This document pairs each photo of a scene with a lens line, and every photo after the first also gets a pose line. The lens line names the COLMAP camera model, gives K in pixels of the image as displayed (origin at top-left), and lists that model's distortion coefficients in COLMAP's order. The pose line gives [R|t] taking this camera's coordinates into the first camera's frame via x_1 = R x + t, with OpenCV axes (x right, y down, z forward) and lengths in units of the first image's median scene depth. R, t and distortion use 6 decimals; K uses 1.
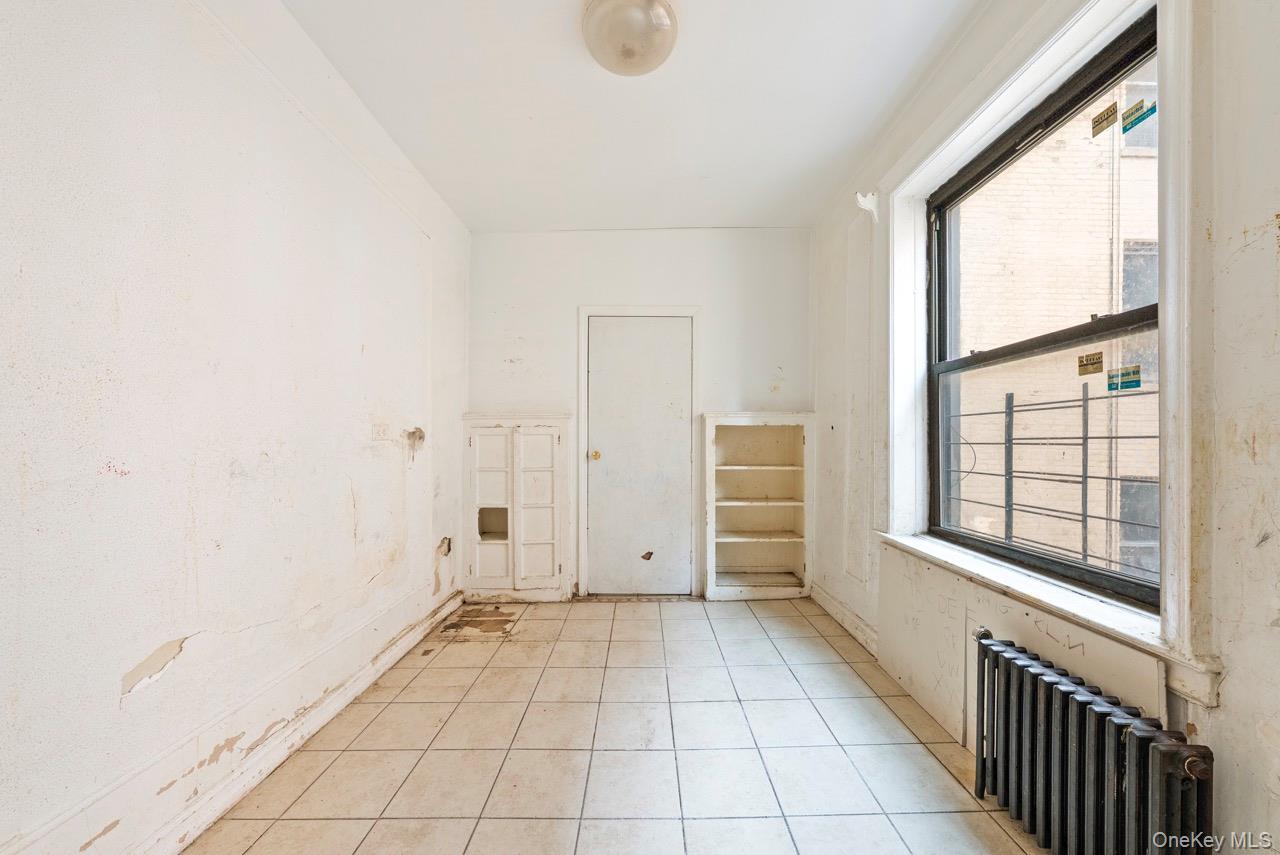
lens RADIAL K [[448.9, 0, 641.6], [0, 448.9, 438.1], [0, 0, 1]] dist [-0.002074, -0.000050]
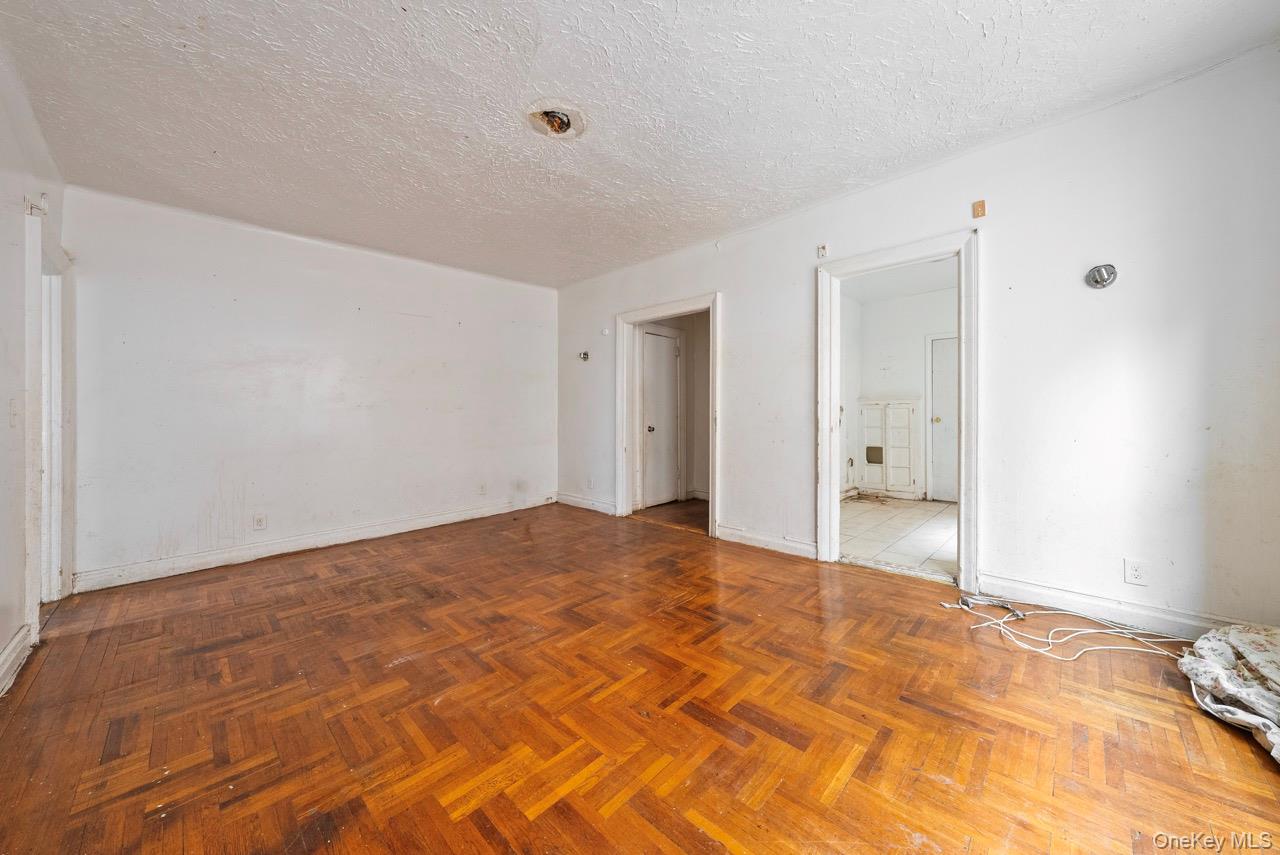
lens RADIAL K [[448.9, 0, 640.8], [0, 448.9, 418.2], [0, 0, 1]] dist [-0.002074, -0.000050]
pose [[0.714214, -0.002346, -0.699923, 0.299520], [0.013443, 0.999856, 0.010365, -0.001102], [0.699798, -0.016812, 0.714143, -1.068774]]
